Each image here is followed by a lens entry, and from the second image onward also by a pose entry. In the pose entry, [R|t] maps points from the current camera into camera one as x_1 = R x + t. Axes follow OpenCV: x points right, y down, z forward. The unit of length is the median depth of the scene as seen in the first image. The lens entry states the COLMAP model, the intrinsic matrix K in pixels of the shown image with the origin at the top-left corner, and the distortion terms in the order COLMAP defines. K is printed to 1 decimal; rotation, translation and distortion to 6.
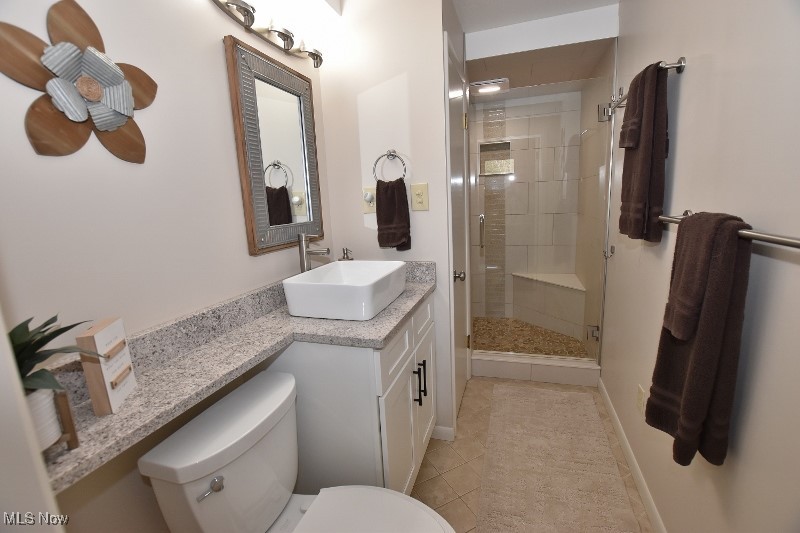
lens RADIAL K [[351.5, 0, 400.0], [0, 351.5, 266.5], [0, 0, 1]] dist [-0.025590, 0.000159]
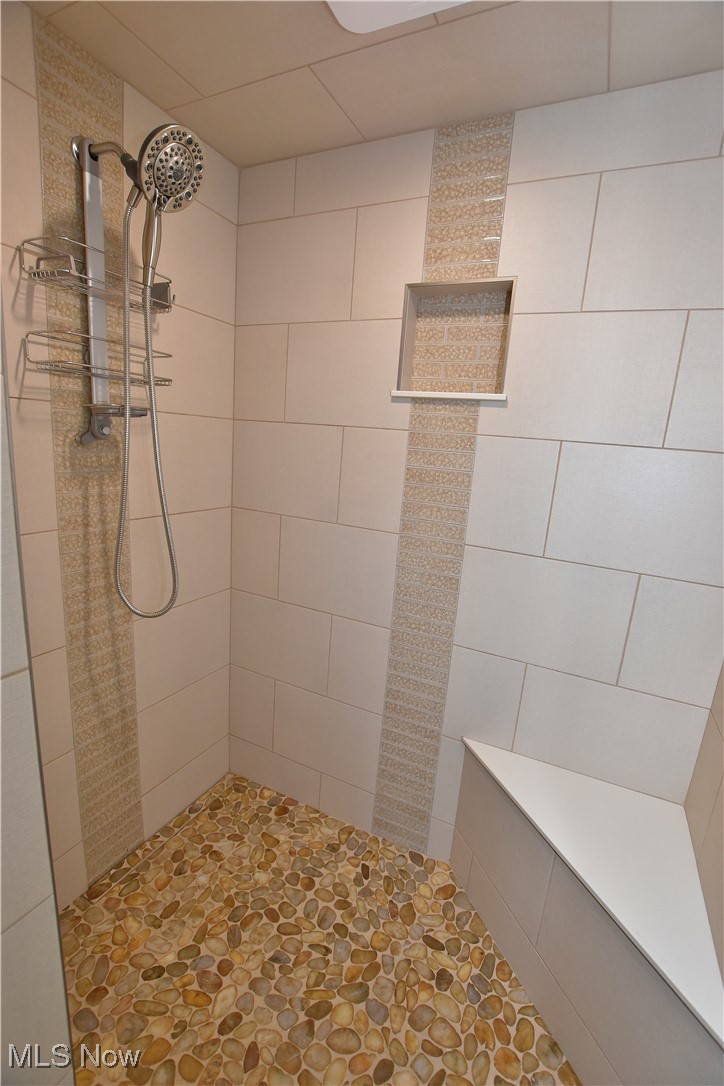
lens RADIAL K [[477.2, 0, 362.0], [0, 477.2, 543.0], [0, 0, 1]] dist [-0.025590, 0.000159]
pose [[0.982235, 0.149684, -0.113180, 0.267372], [-0.145713, 0.988408, 0.042630, -0.156438], [0.118249, -0.025381, 0.992660, 0.617769]]
